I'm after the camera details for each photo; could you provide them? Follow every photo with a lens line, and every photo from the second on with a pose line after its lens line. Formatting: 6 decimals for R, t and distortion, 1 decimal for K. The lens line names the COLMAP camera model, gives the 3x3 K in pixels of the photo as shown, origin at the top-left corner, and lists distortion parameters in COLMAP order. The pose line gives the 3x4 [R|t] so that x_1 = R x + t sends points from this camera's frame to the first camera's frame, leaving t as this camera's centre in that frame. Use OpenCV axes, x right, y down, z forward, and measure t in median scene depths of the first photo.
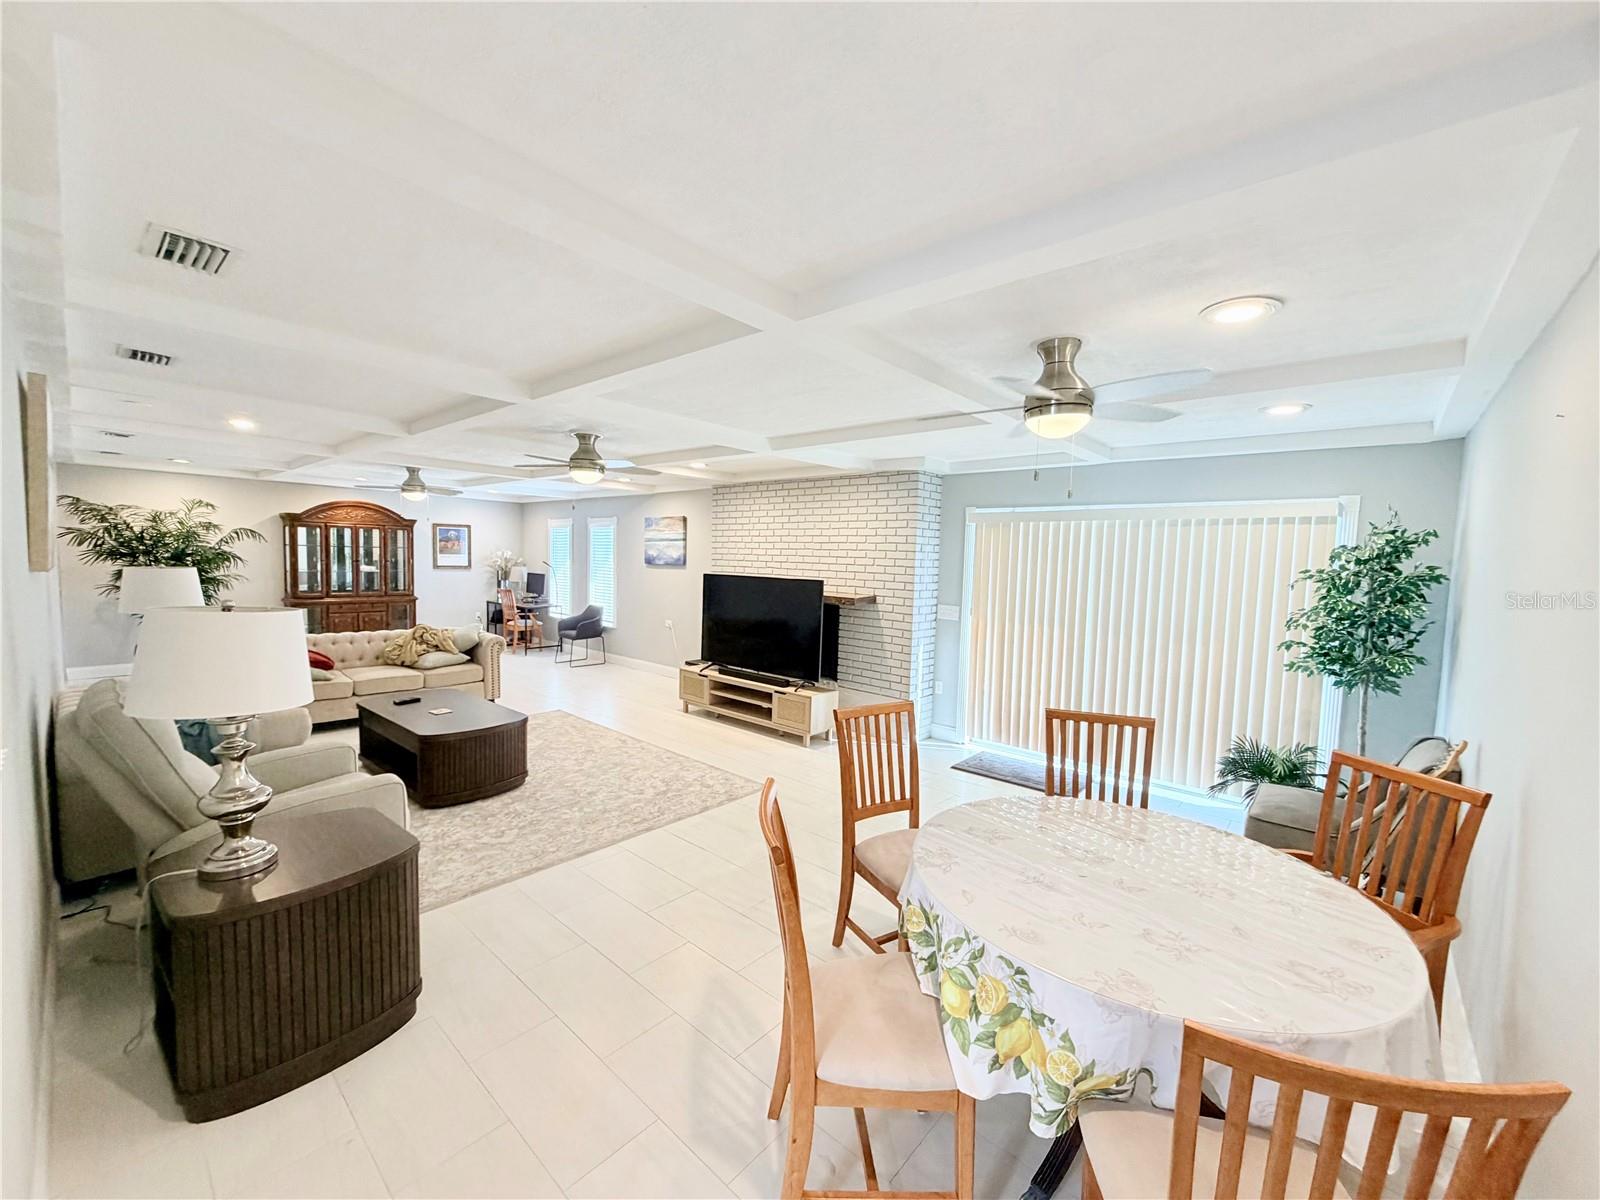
lens RADIAL K [[640.0, 0, 800.0], [0, 640.0, 603.7], [0, 0, 1]] dist [-0.000034, 0.000688]
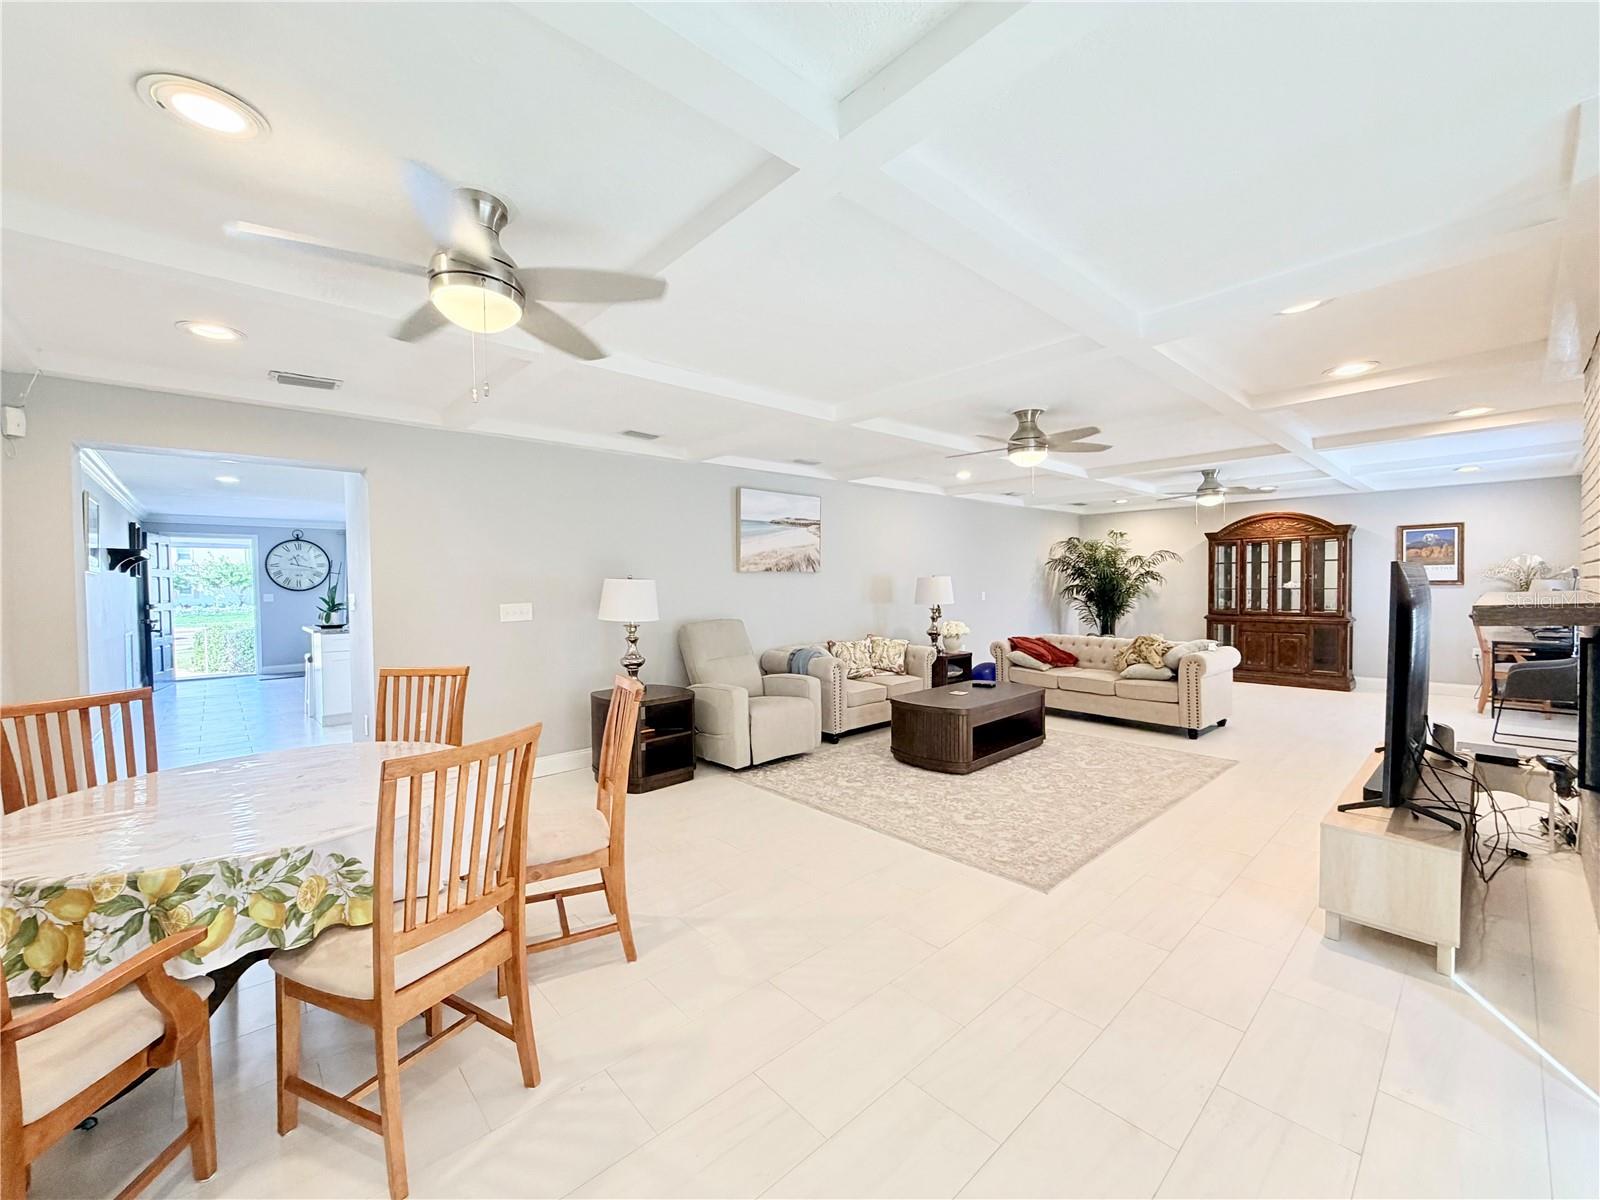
lens RADIAL K [[640.0, 0, 792.4], [0, 640.0, 605.6], [0, 0, 1]] dist [-0.000034, 0.000688]
pose [[-0.117877, 0.003343, -0.993023, 0.398622], [-0.065407, 0.997797, 0.011124, 0.012203], [0.990872, 0.066261, -0.117399, 0.540054]]
